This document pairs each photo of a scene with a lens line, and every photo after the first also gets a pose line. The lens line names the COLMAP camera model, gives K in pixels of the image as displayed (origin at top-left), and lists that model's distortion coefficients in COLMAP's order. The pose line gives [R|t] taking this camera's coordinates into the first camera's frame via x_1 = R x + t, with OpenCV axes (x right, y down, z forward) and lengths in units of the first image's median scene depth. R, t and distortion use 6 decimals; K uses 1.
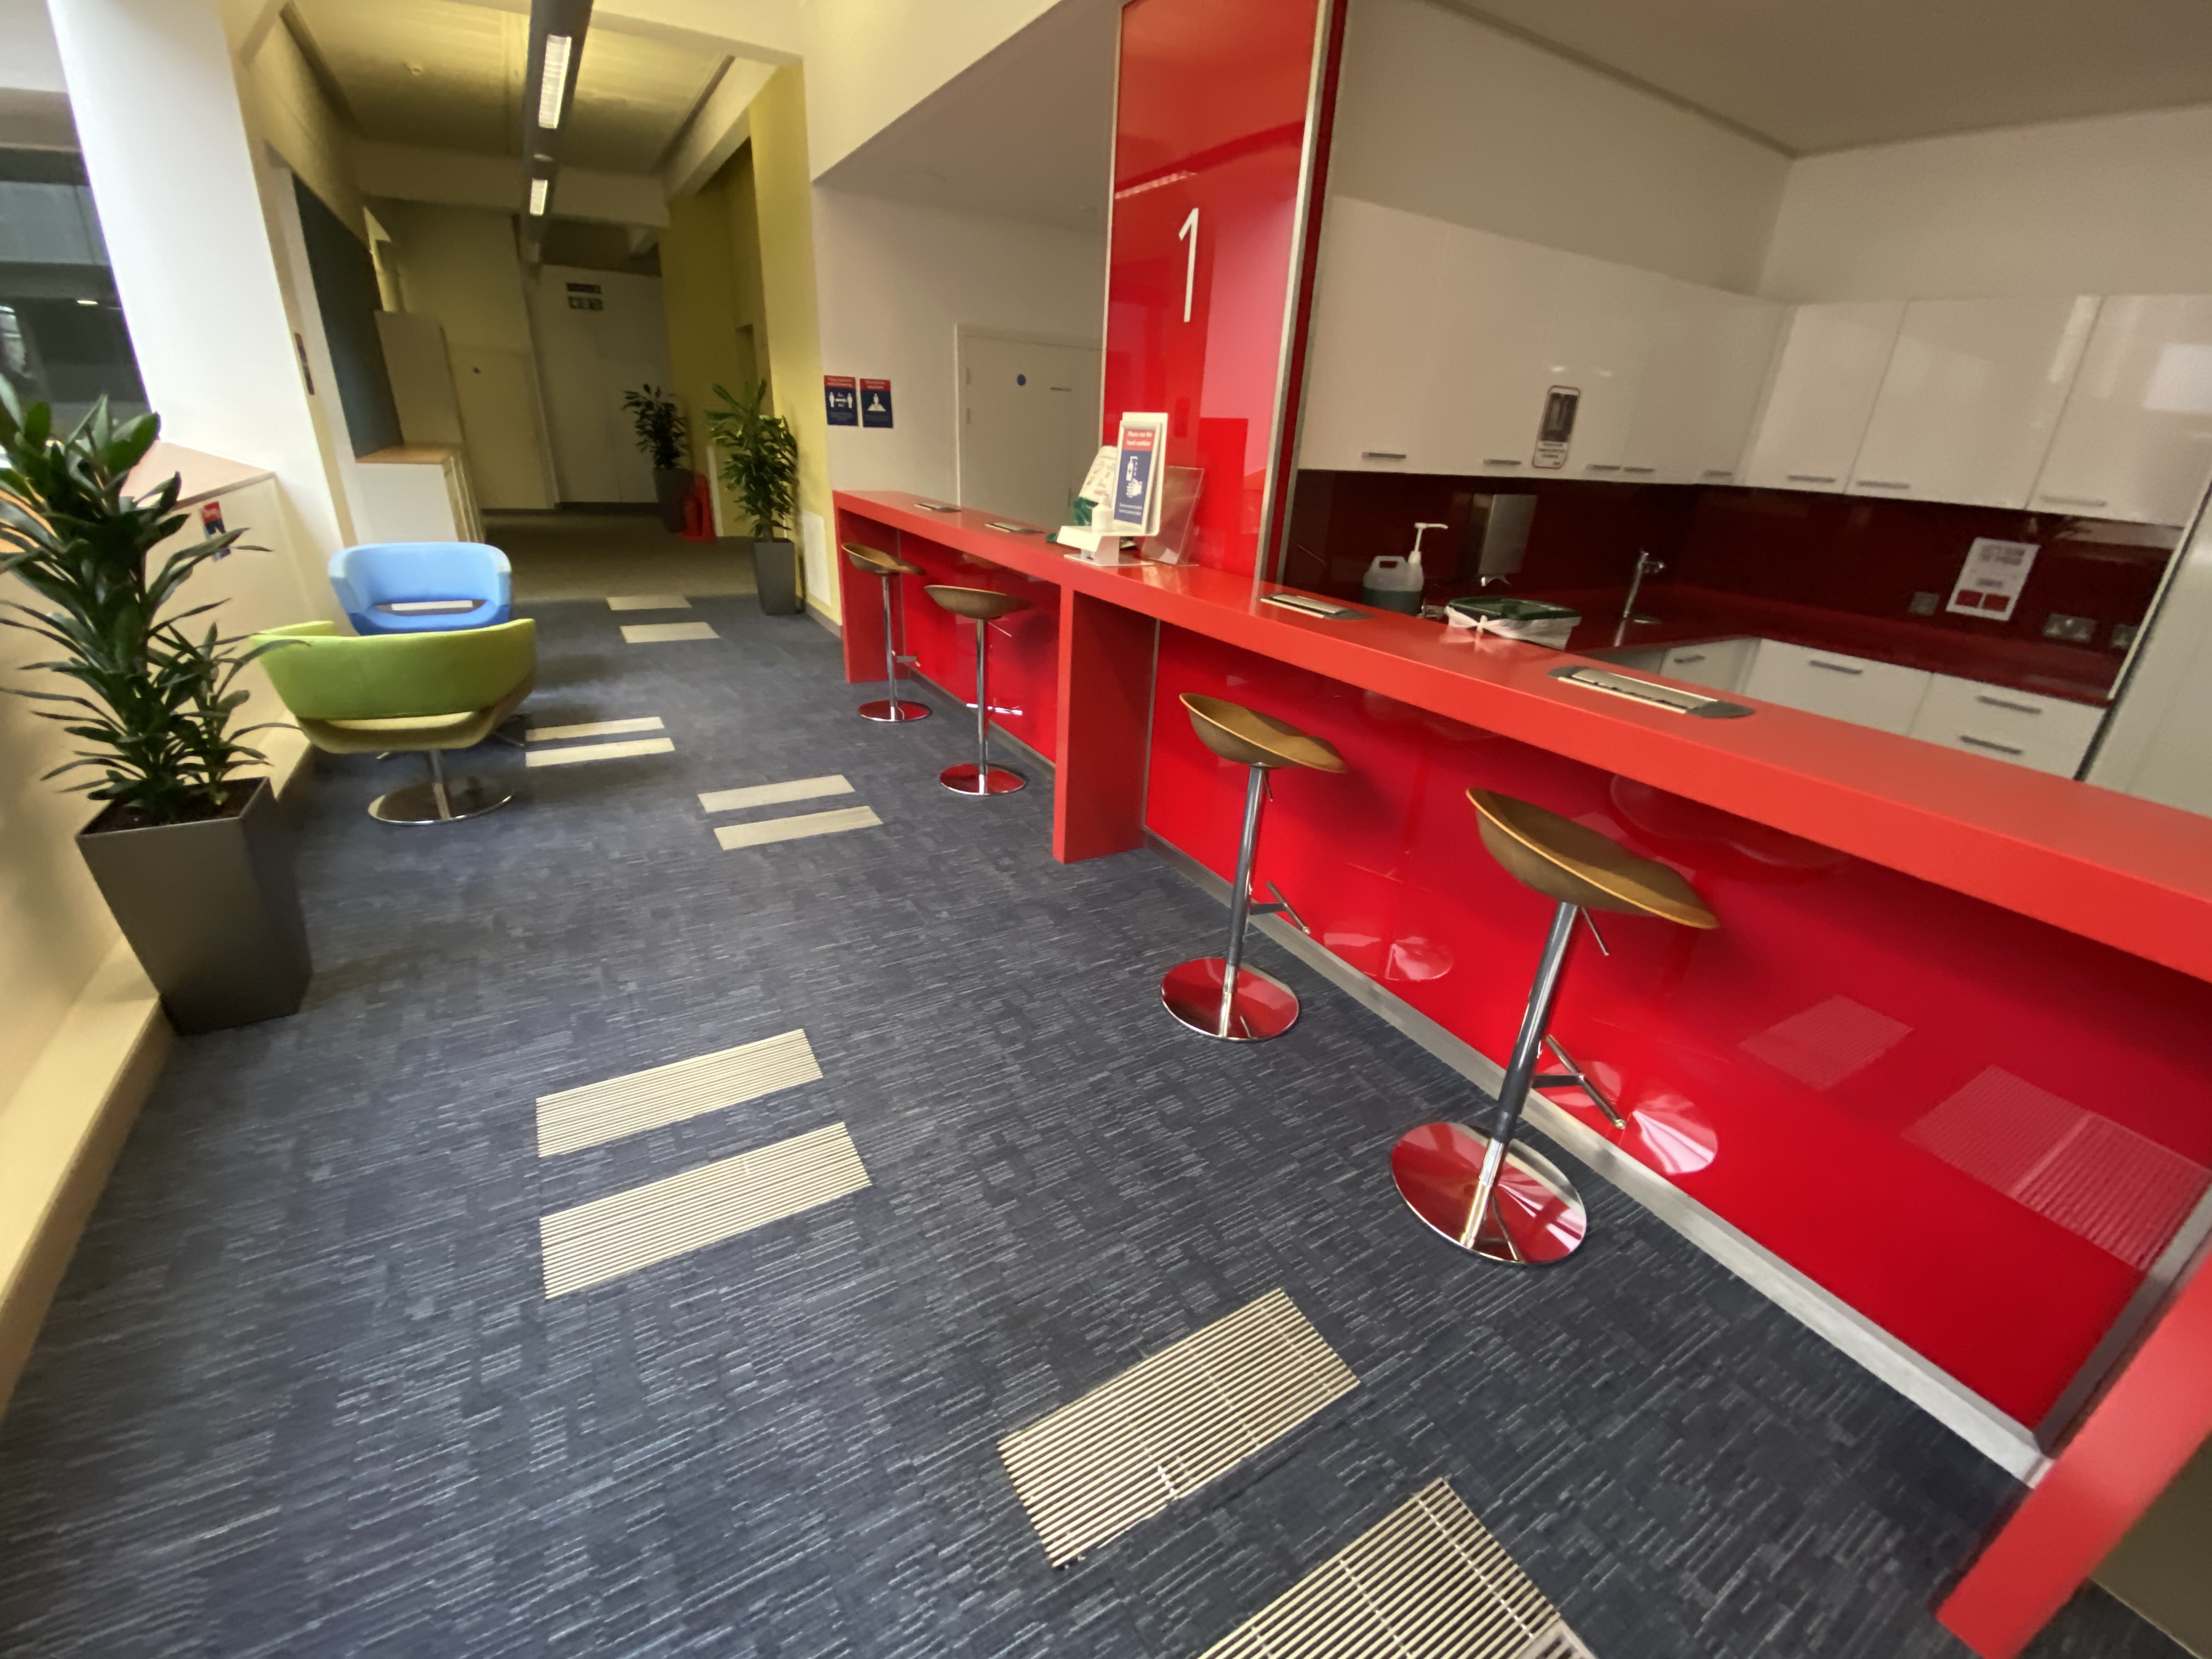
lens RADIAL K [[902.1, 0, 1108.8], [0, 902.1, 830.2], [0, 0, 1]] dist [-0.006965, -0.005539]
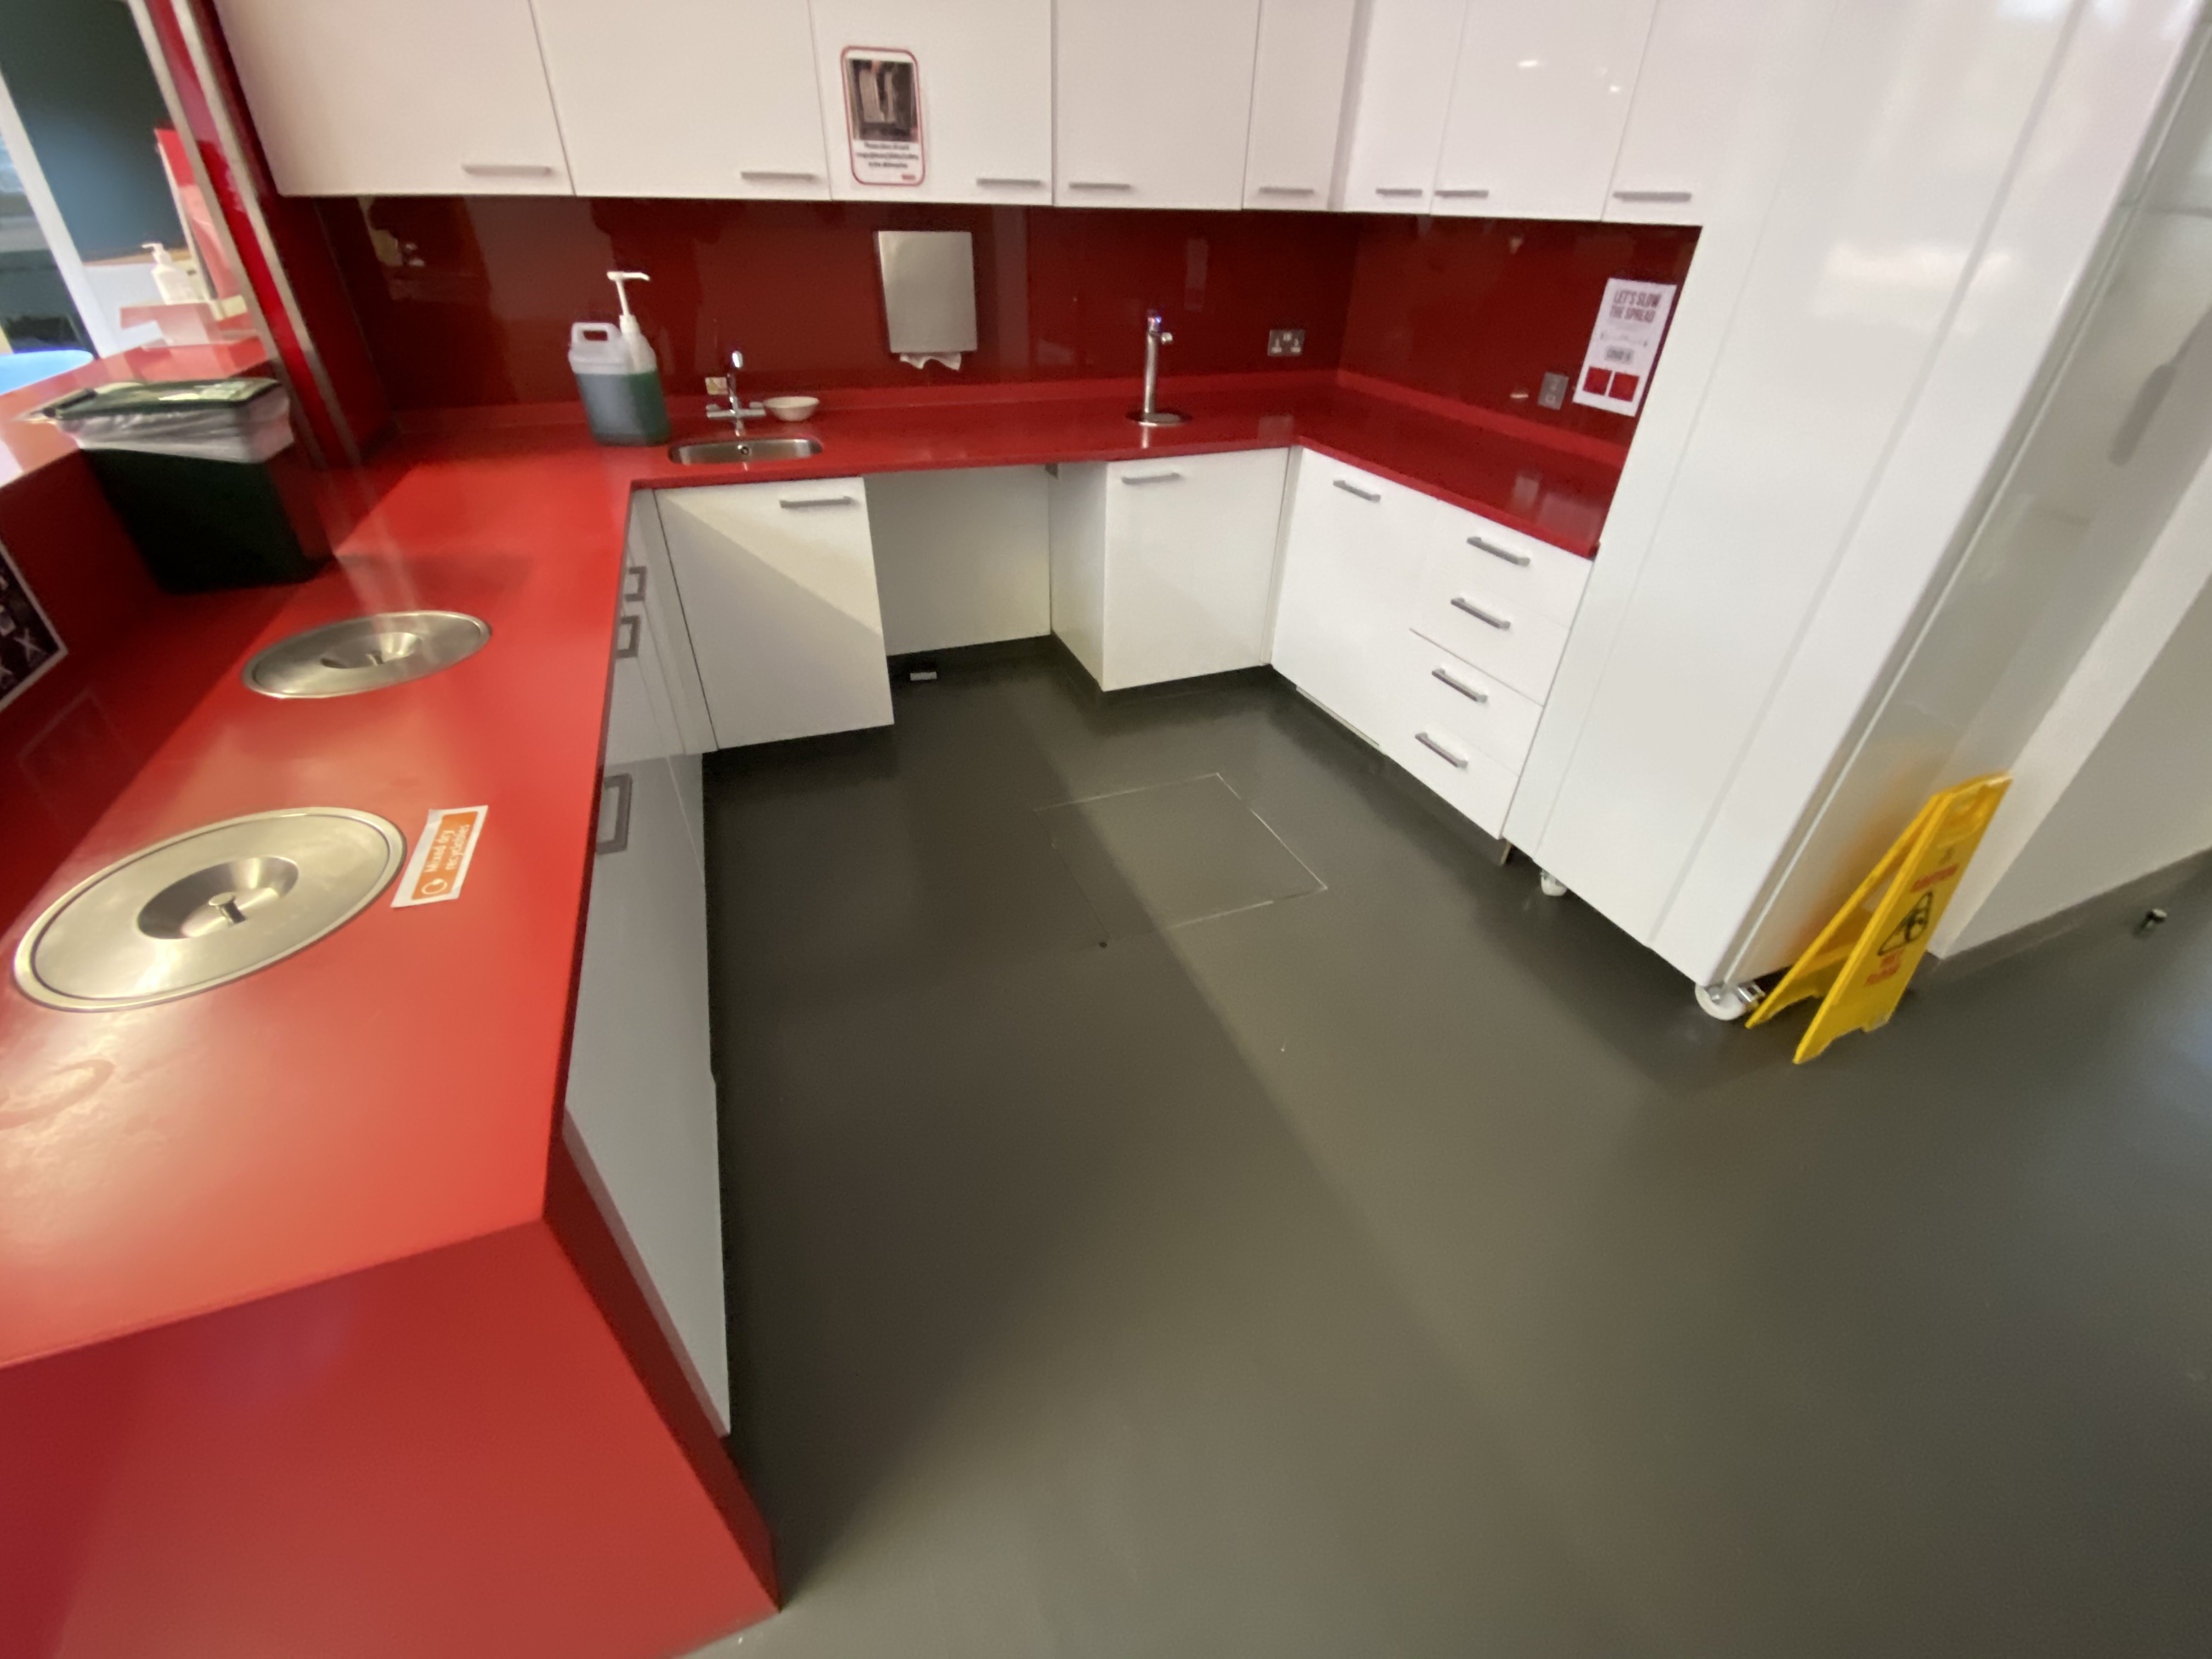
lens RADIAL K [[902.1, 0, 1096.8], [0, 902.1, 834.6], [0, 0, 1]] dist [-0.006965, -0.005539]
pose [[0.986131, 0.067771, -0.151503, 0.731882], [-0.039962, 0.982933, 0.179573, -0.037334], [0.161087, -0.171028, 0.972008, 0.248013]]
